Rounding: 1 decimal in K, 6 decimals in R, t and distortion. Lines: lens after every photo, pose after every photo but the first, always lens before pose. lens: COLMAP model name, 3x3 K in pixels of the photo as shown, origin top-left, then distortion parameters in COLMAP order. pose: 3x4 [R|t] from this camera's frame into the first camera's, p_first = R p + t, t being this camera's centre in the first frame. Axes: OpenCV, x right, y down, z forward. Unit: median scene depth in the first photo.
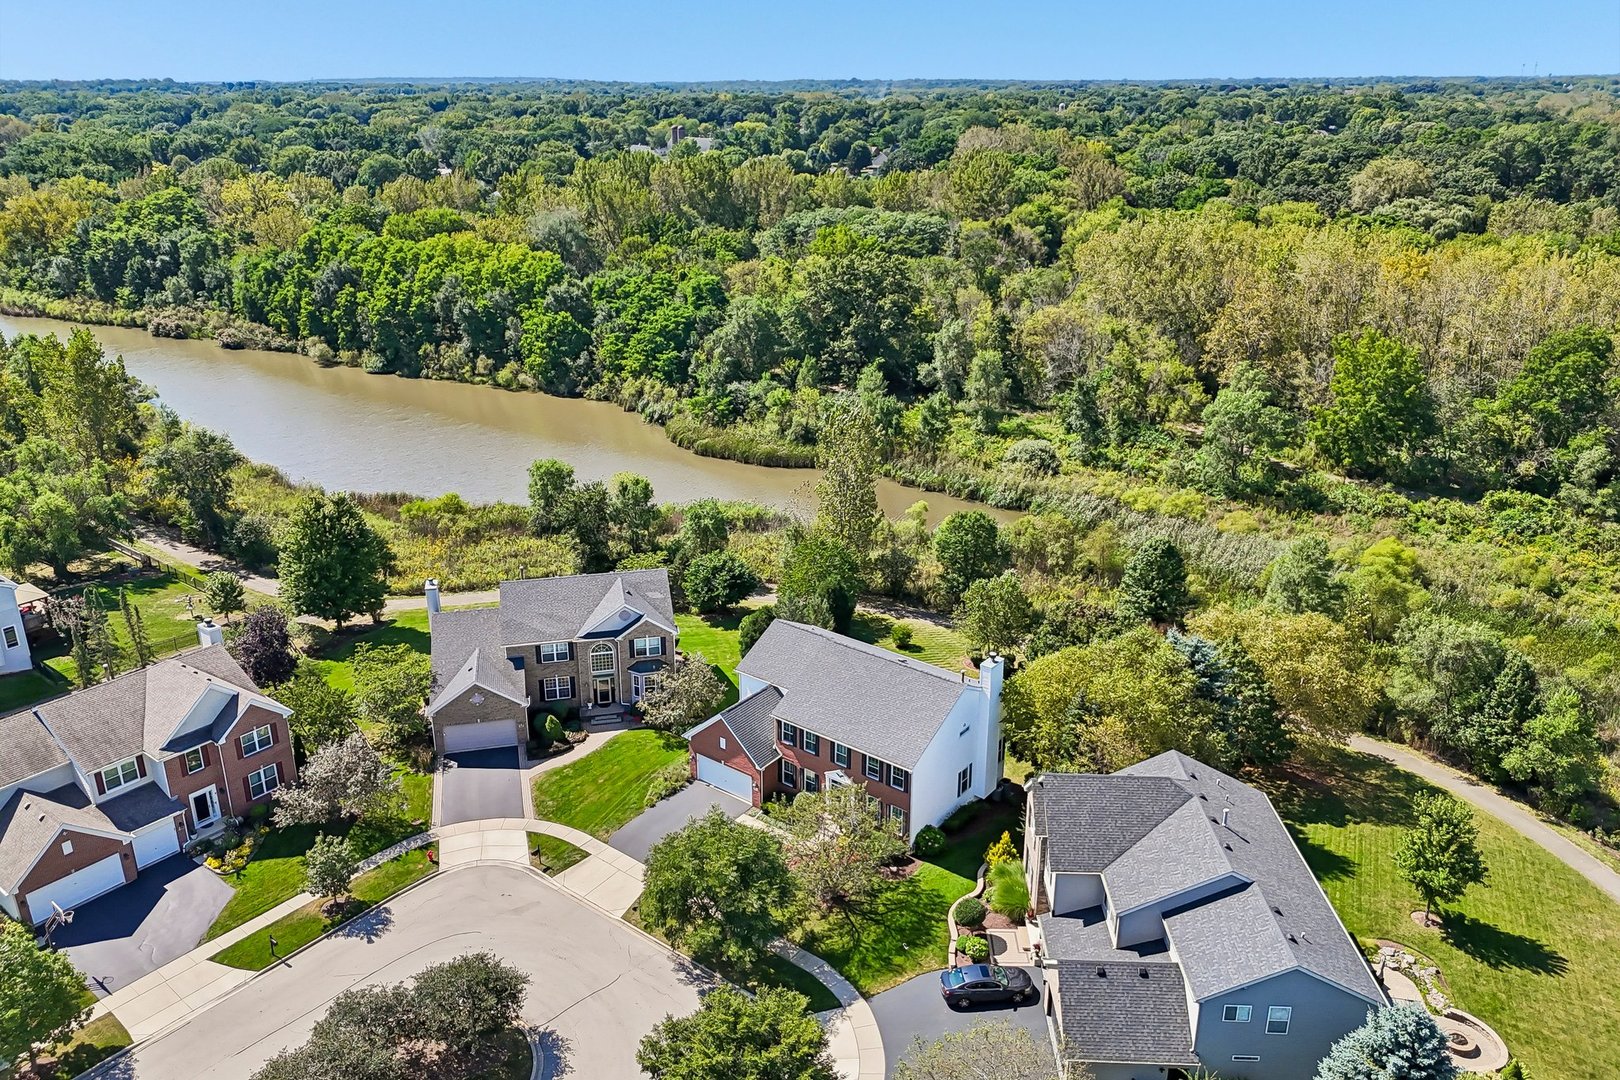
lens RADIAL K [[1181.8, 0, 810.6], [0, 1181.8, 546.5], [0, 0, 1]] dist [0.010799, -0.004596]
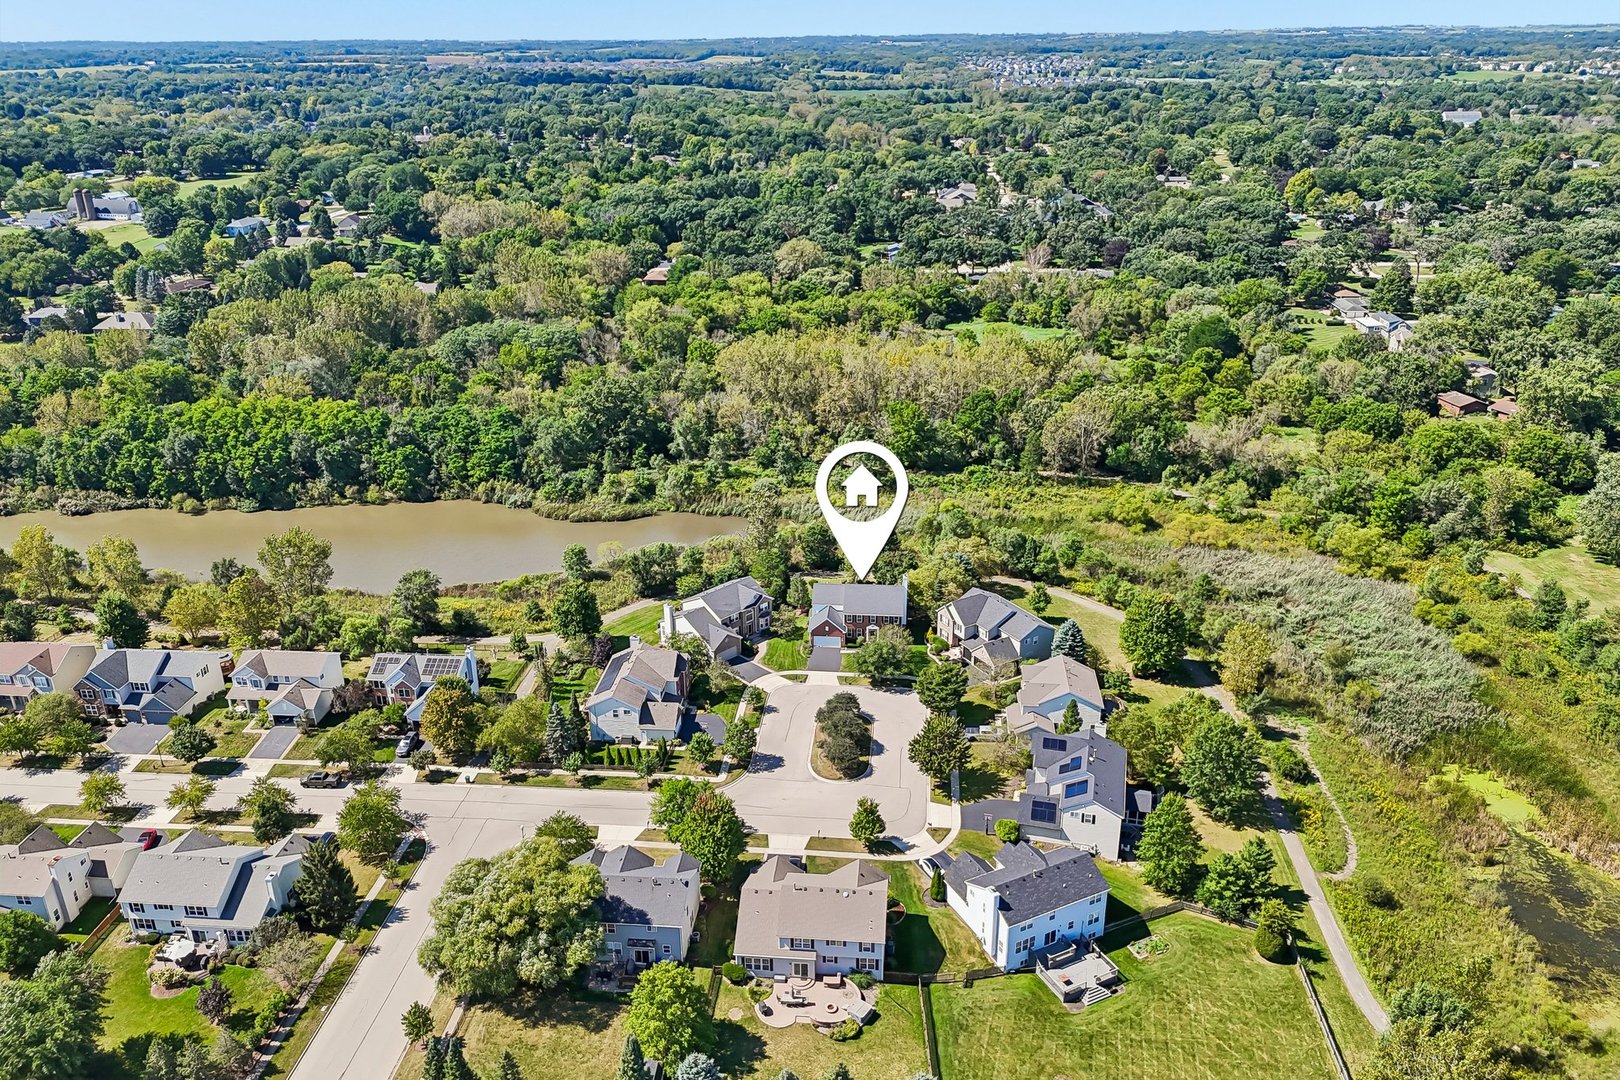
lens RADIAL K [[1181.8, 0, 808.7], [0, 1181.8, 537.5], [0, 0, 1]] dist [0.010799, -0.004596]
pose [[0.837986, -0.218925, 0.499851, -0.705417], [0.203377, 0.975298, 0.086206, -0.142570], [-0.506377, 0.029419, 0.861810, -0.670824]]
